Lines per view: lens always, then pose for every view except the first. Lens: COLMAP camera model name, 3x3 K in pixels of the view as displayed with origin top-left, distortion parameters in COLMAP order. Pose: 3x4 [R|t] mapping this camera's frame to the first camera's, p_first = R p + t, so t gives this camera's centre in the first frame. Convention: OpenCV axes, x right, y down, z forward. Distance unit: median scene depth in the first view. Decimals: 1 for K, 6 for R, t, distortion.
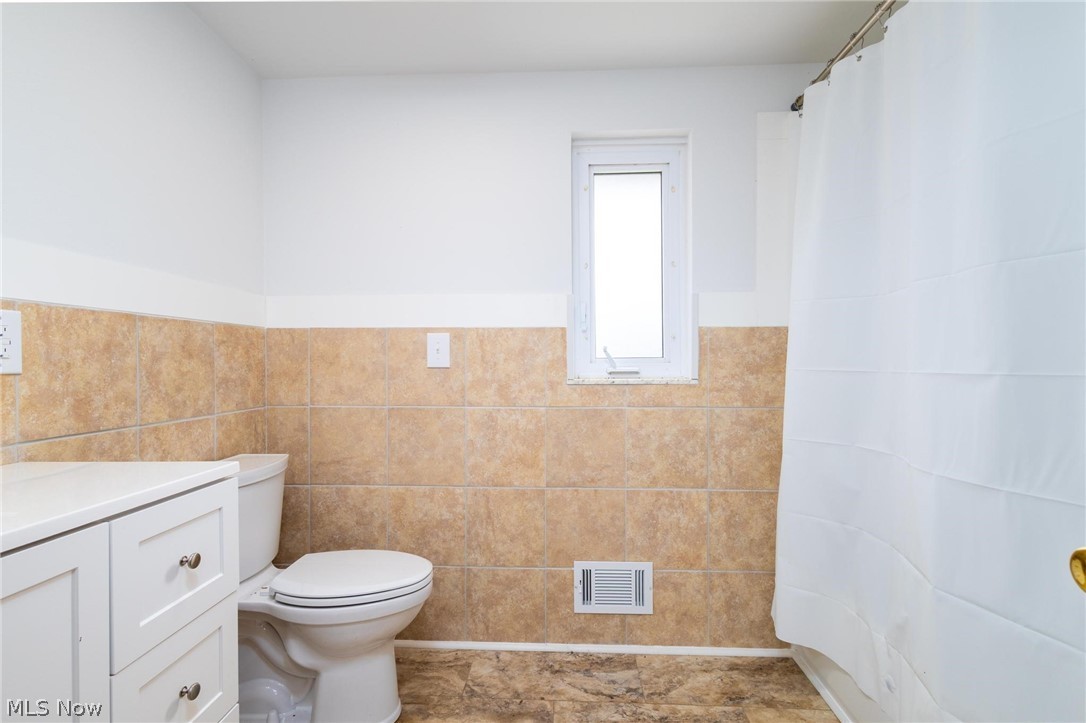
lens RADIAL K [[504.9, 0, 545.7], [0, 504.9, 369.2], [0, 0, 1]] dist [0.002163, -0.001809]
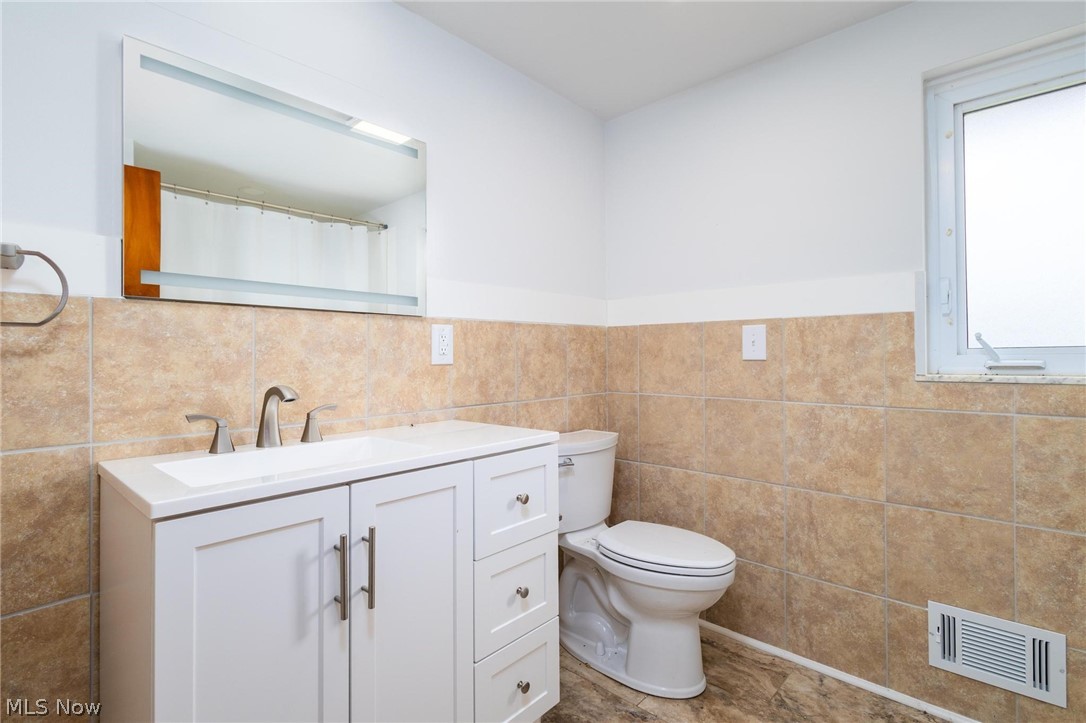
lens RADIAL K [[504.9, 0, 541.4], [0, 504.9, 354.6], [0, 0, 1]] dist [0.002163, -0.001809]
pose [[0.764277, -0.004290, -0.644874, 0.107087], [-0.002334, 0.999953, -0.009418, -0.003703], [0.644884, 0.008703, 0.764231, -0.020212]]
